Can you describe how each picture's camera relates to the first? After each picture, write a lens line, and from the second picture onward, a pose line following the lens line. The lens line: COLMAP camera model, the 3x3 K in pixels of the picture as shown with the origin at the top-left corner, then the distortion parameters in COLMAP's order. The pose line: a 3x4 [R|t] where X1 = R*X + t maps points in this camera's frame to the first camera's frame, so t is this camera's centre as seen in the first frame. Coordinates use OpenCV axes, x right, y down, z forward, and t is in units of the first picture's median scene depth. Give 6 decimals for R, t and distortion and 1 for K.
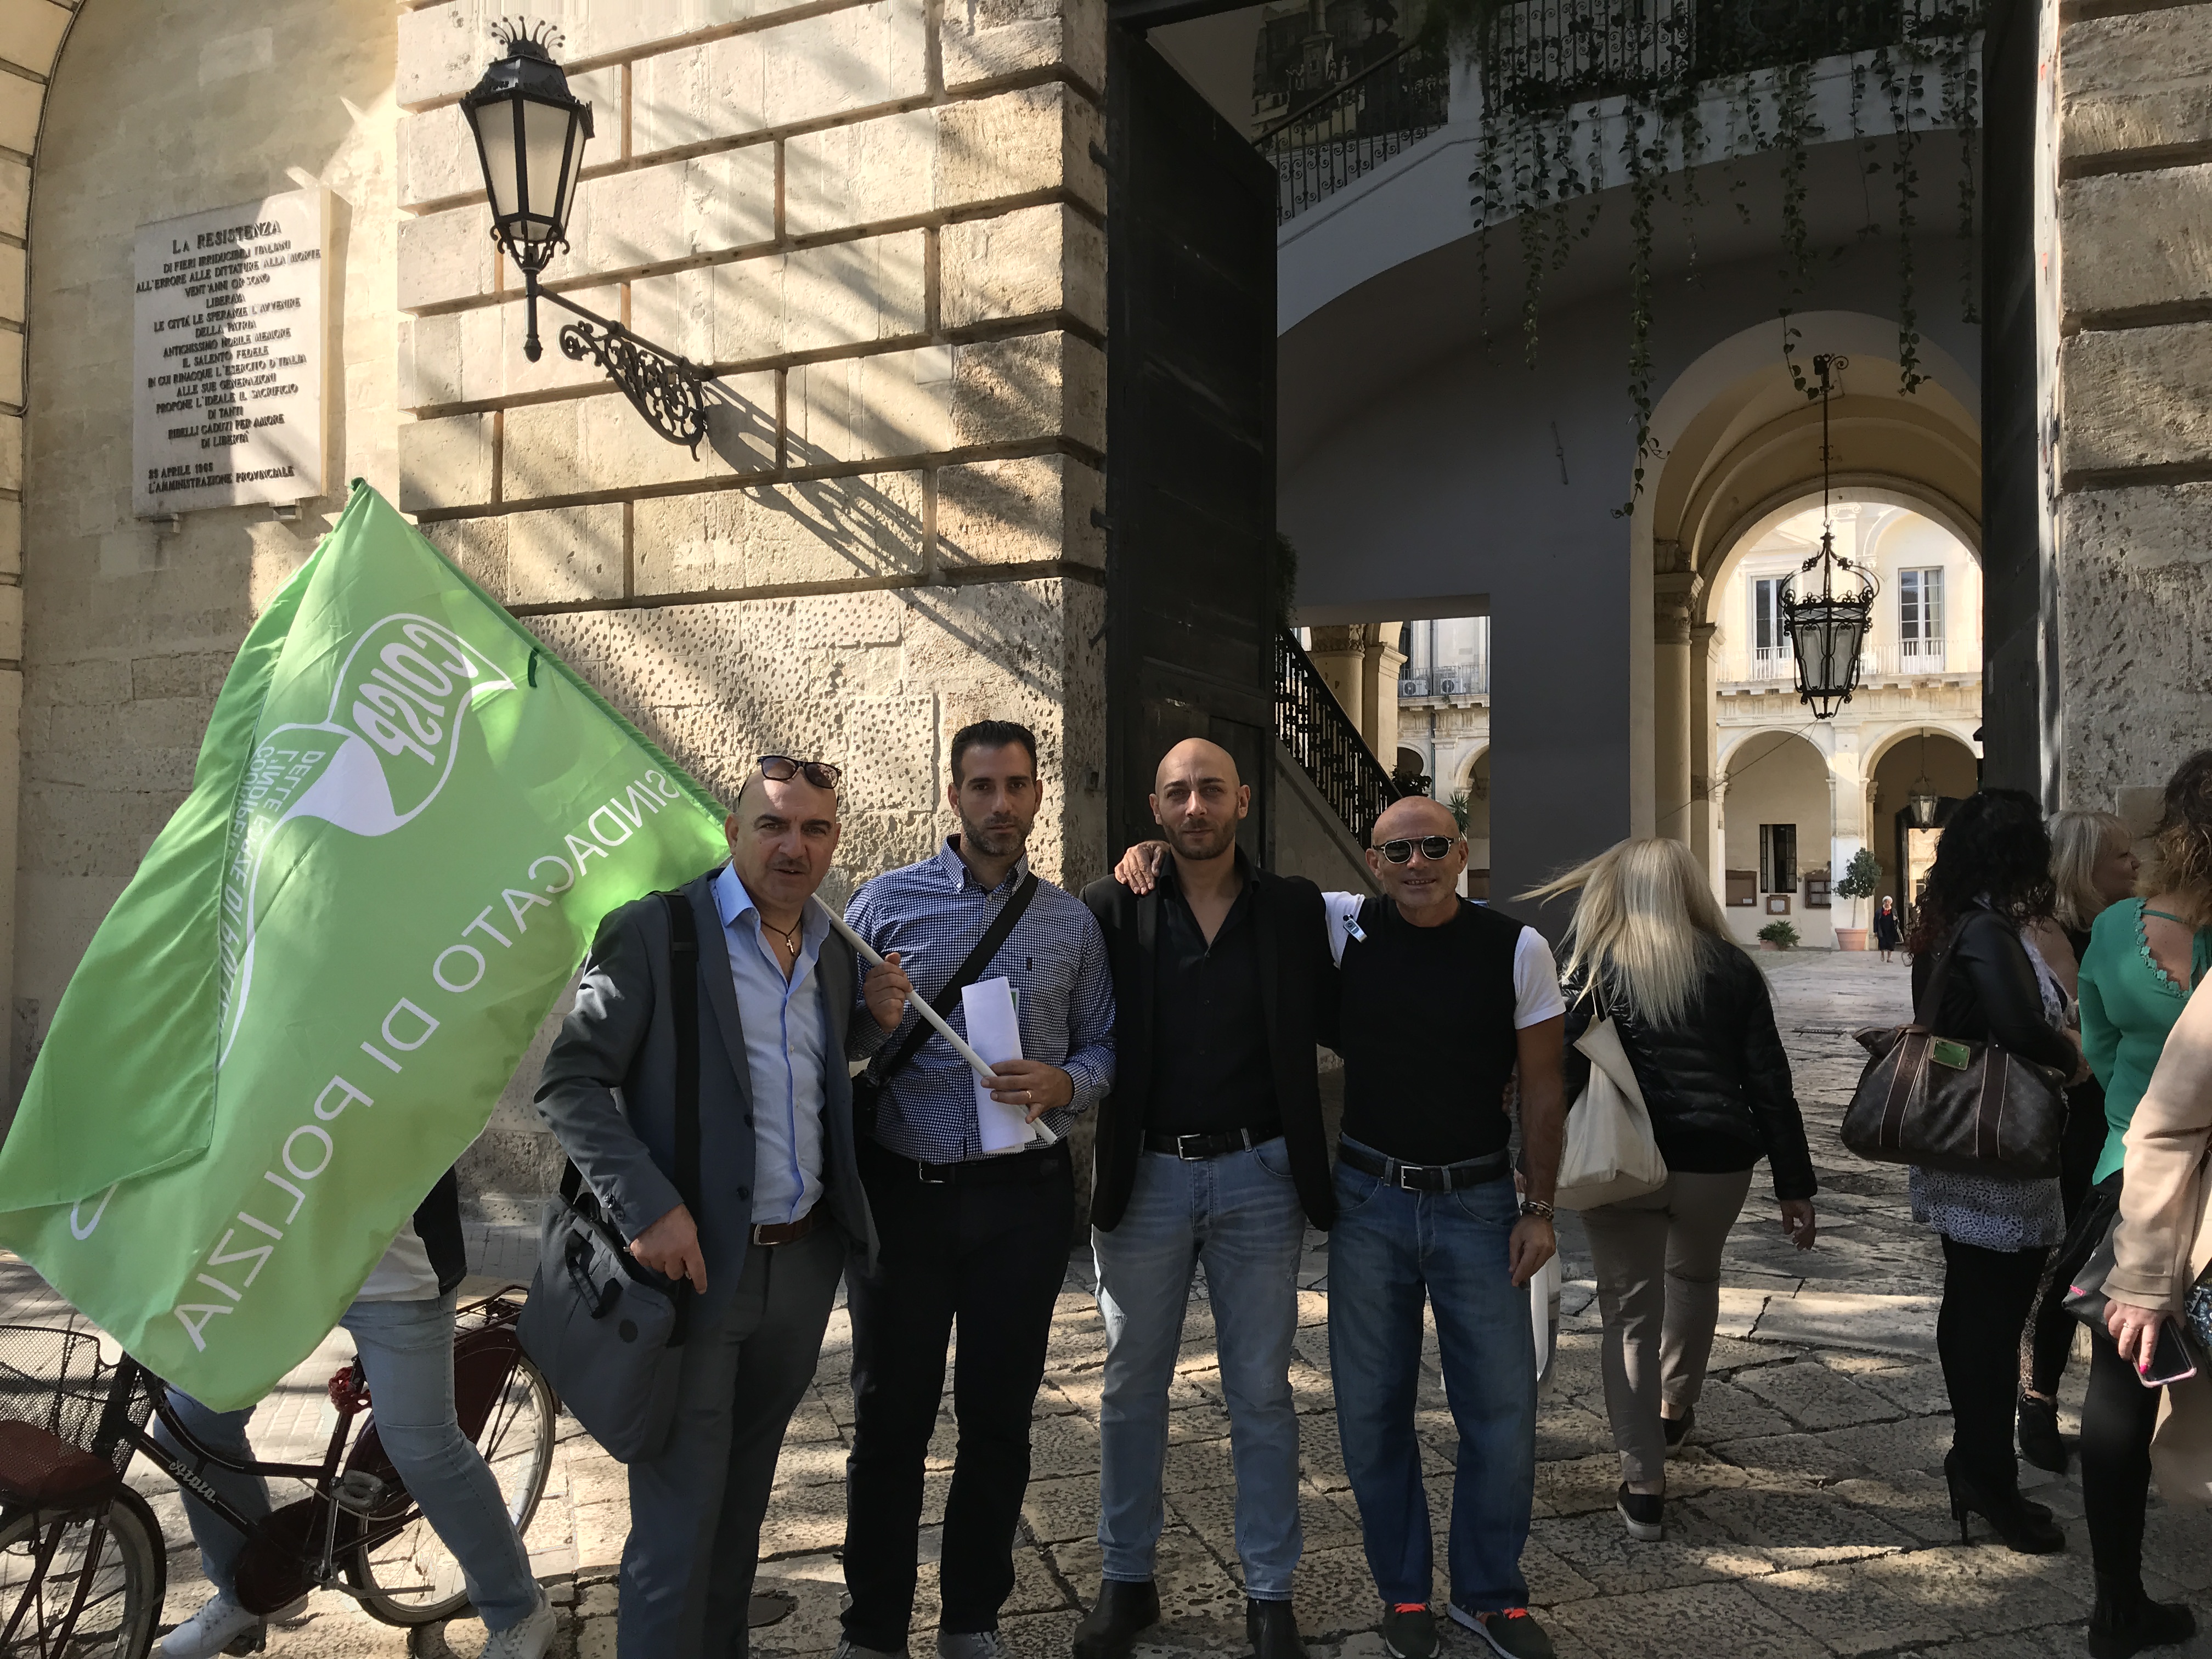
lens RADIAL K [[1857.4, 0, 1051.8], [0, 1857.4, 814.5], [0, 0, 1]] dist [0.052160, -0.090092]
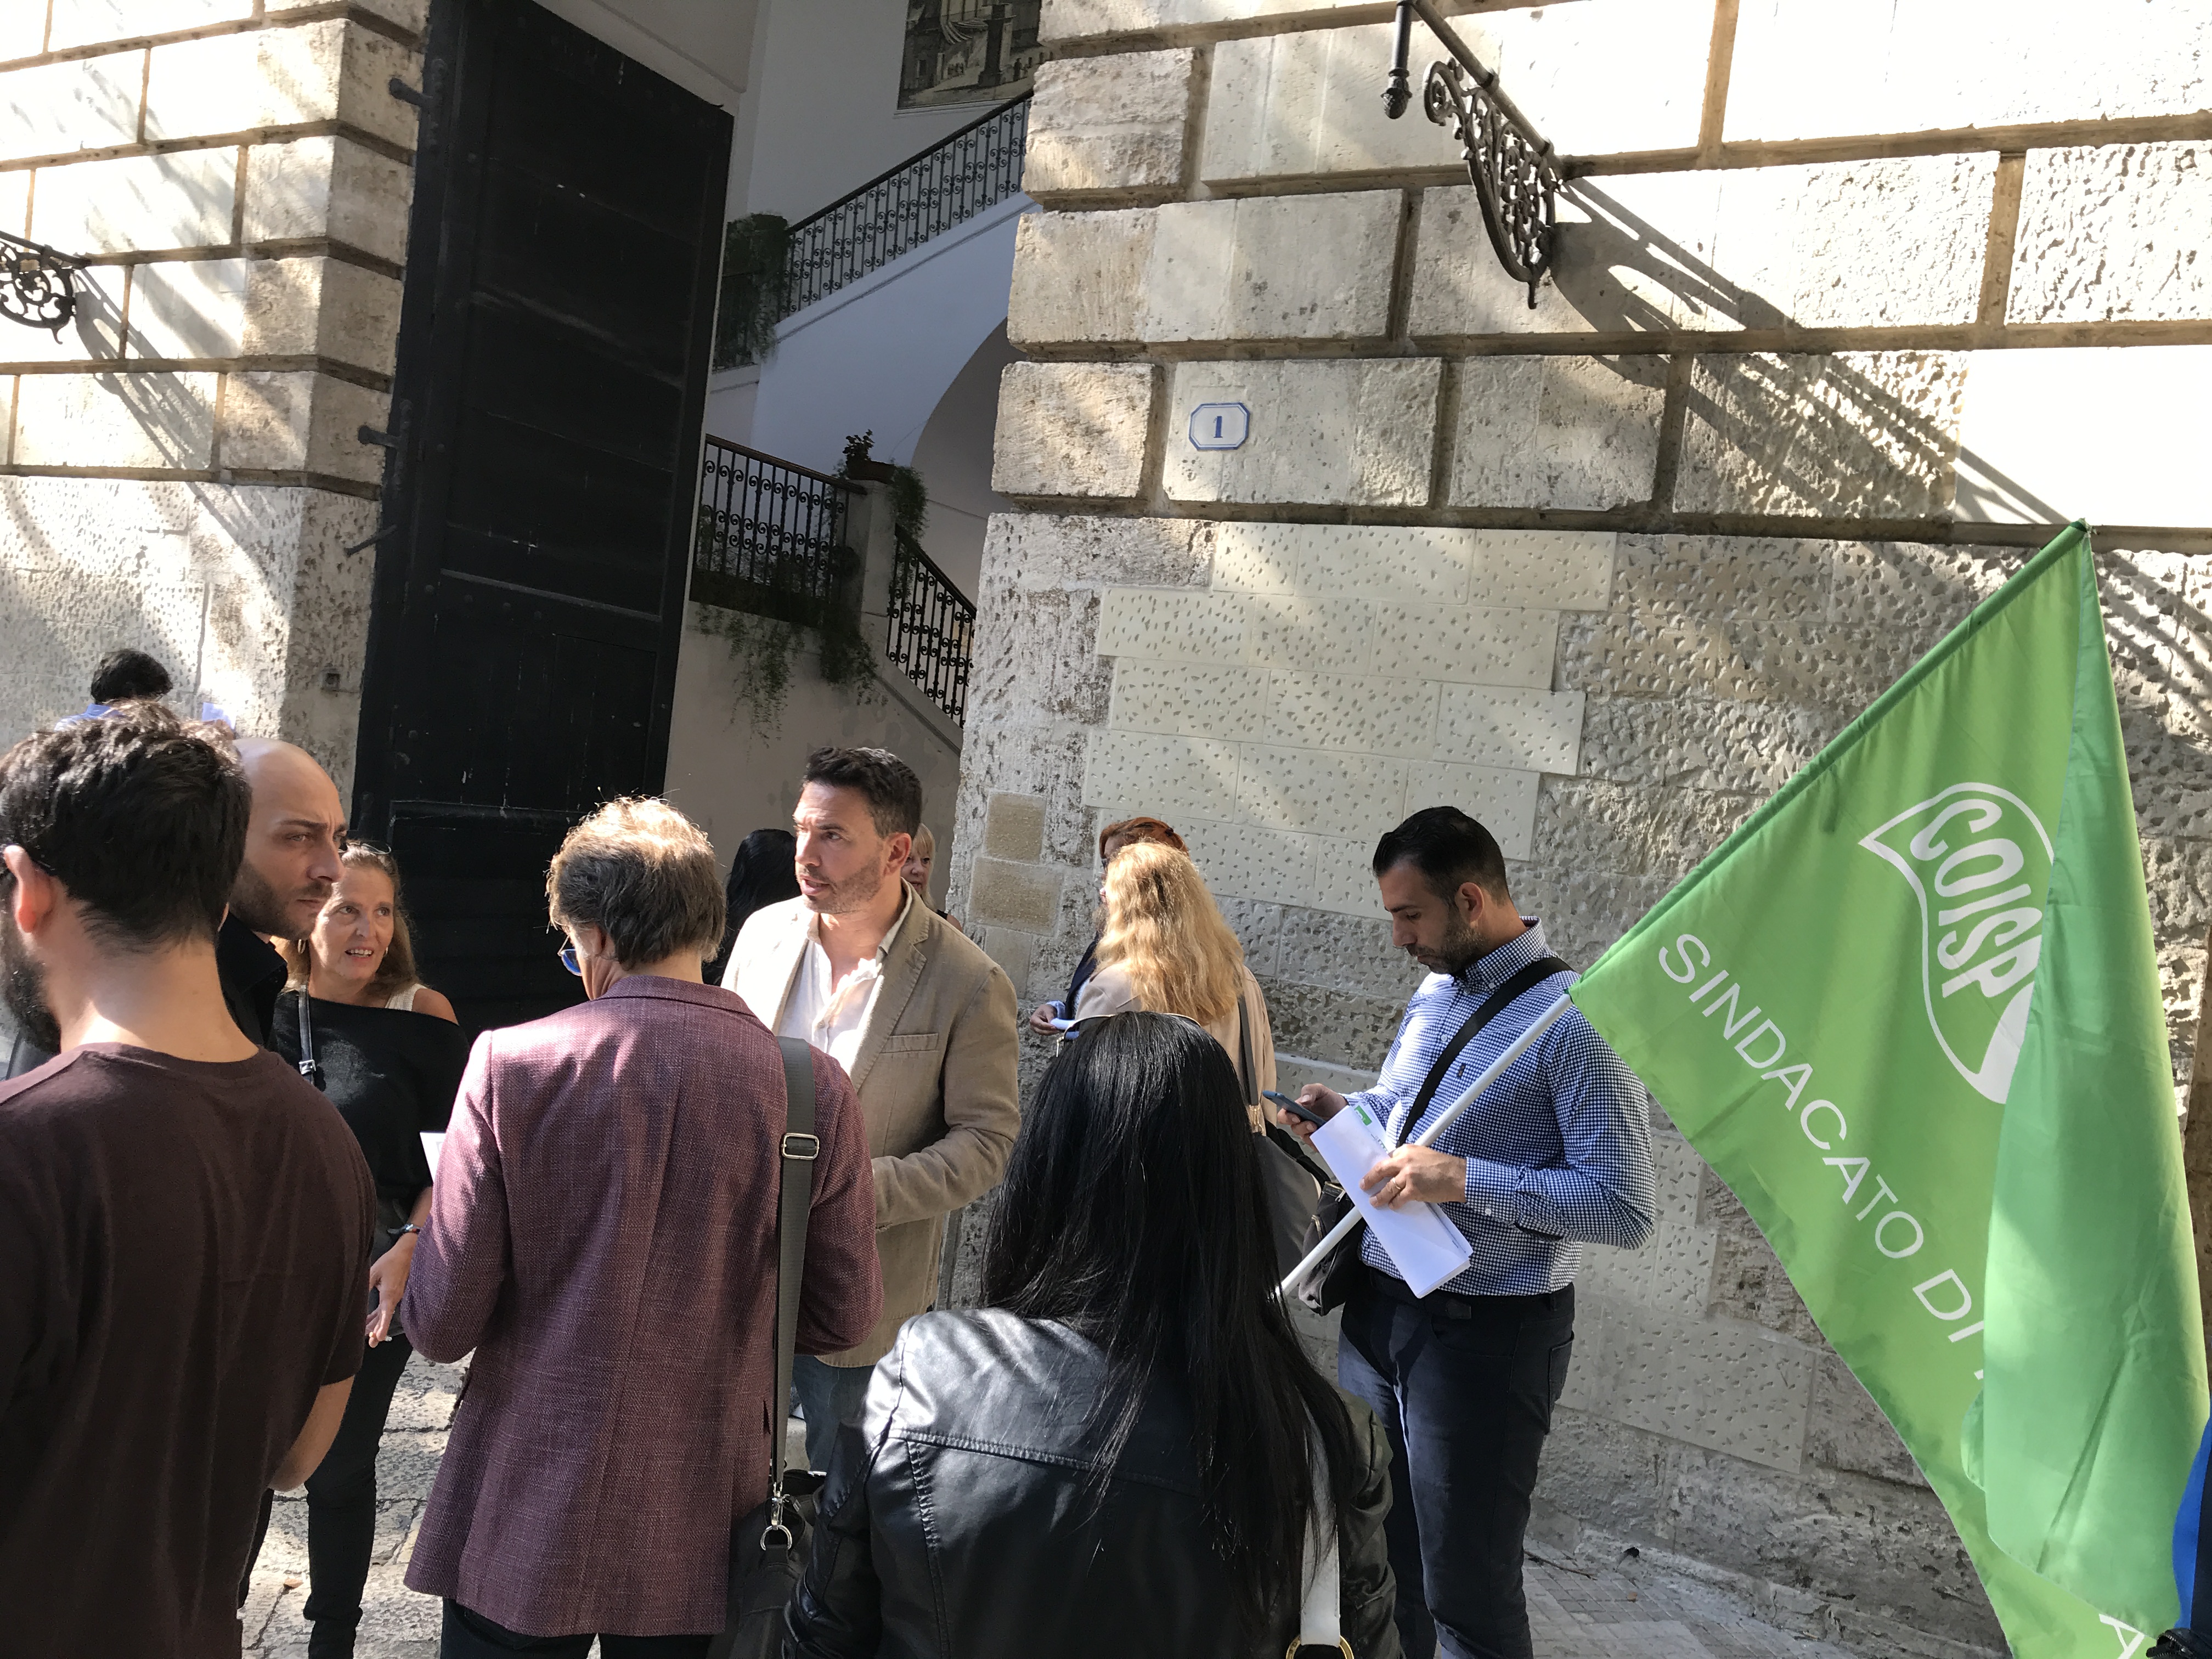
lens RADIAL K [[1857.4, 0, 1051.8], [0, 1857.4, 814.5], [0, 0, 1]] dist [0.052160, -0.090092]
pose [[0.991125, 0.116348, -0.064301, 0.513228], [-0.112687, 0.991941, 0.057915, -0.051087], [0.070521, -0.050155, 0.996249, -0.049590]]
